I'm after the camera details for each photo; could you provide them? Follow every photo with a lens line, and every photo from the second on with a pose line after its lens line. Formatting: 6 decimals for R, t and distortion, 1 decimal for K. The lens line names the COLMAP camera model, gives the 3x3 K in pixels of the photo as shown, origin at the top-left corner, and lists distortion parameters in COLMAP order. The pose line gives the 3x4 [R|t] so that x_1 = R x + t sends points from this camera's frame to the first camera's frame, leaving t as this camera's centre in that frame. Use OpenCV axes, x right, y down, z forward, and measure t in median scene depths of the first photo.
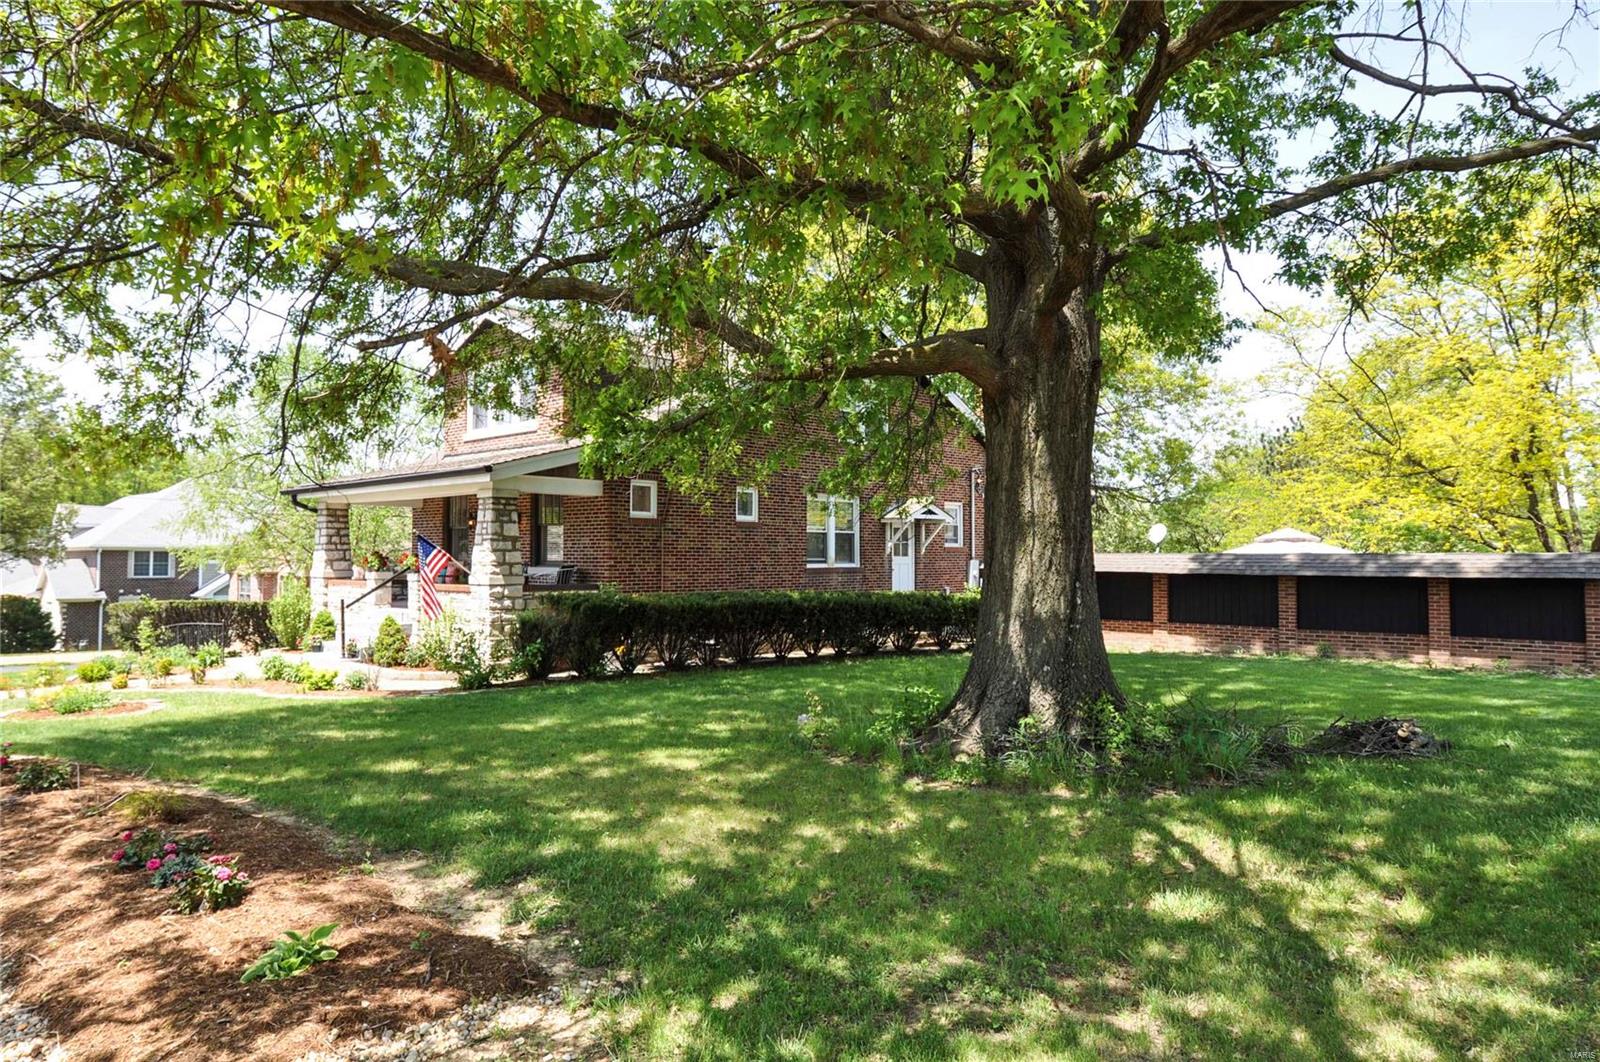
lens RADIAL K [[981.8, 0, 808.1], [0, 981.8, 527.4], [0, 0, 1]] dist [0.020929, 0.000175]
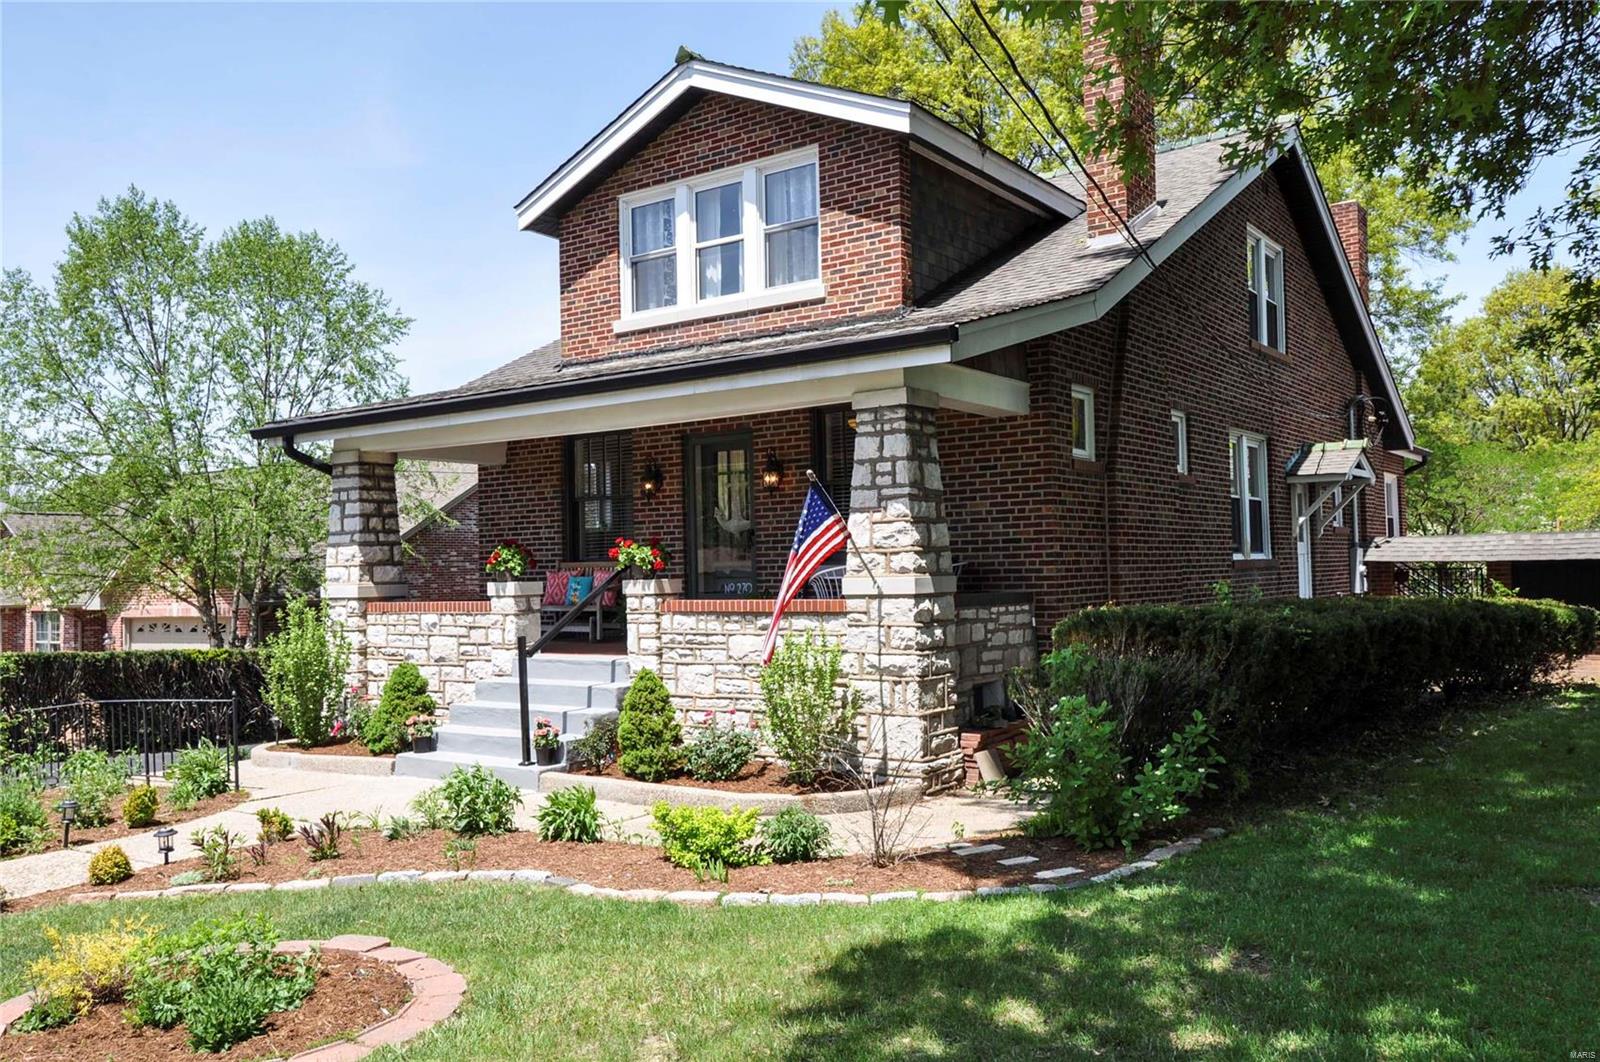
lens RADIAL K [[1229.6, 0, 789.4], [0, 1229.6, 523.8], [0, 0, 1]] dist [0.044522, 0.004144]
pose [[0.991235, -0.017750, 0.130916, -0.383161], [0.019171, 0.999770, -0.009597, 0.024886], [-0.130716, 0.012022, 0.991347, 0.369812]]
